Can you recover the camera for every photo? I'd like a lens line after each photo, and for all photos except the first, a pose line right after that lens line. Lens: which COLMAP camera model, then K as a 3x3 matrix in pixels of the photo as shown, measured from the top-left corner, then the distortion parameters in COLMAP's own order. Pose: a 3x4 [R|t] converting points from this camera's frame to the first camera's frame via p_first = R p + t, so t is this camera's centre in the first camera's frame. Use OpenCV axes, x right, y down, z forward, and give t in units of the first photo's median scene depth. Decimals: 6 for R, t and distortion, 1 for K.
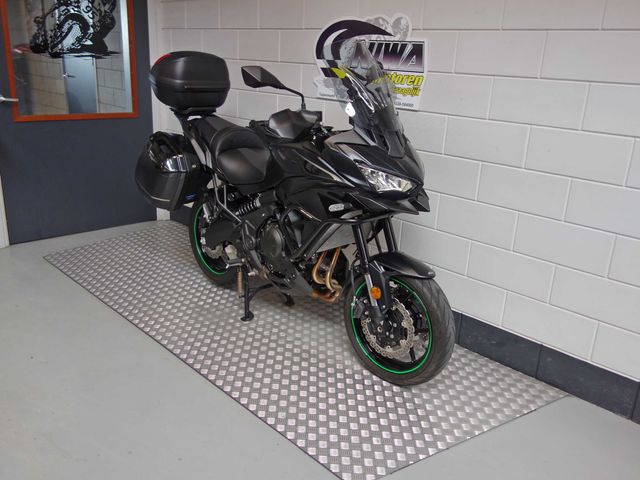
lens RADIAL K [[560.9, 0, 320.0], [0, 560.9, 240.0], [0, 0, 1]] dist [-0.004399, 0.001706]
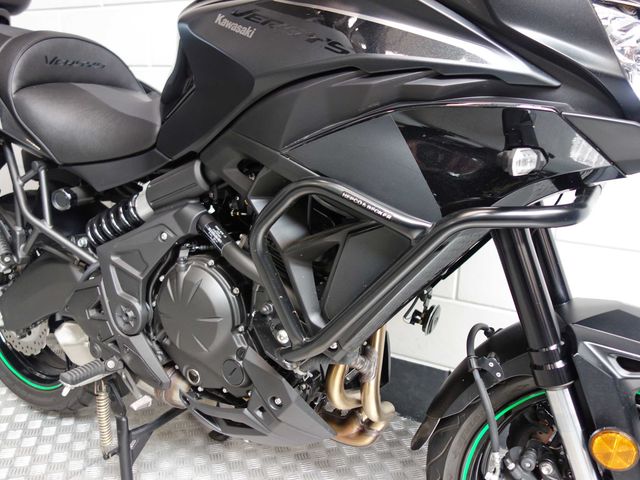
lens RADIAL K [[560.9, 0, 320.0], [0, 560.9, 240.0], [0, 0, 1]] dist [-0.004399, 0.001706]
pose [[0.957595, -0.078533, 0.277207, -0.101327], [0.095639, 0.994223, -0.048718, -0.014462], [-0.271780, 0.073164, 0.959574, 0.603653]]
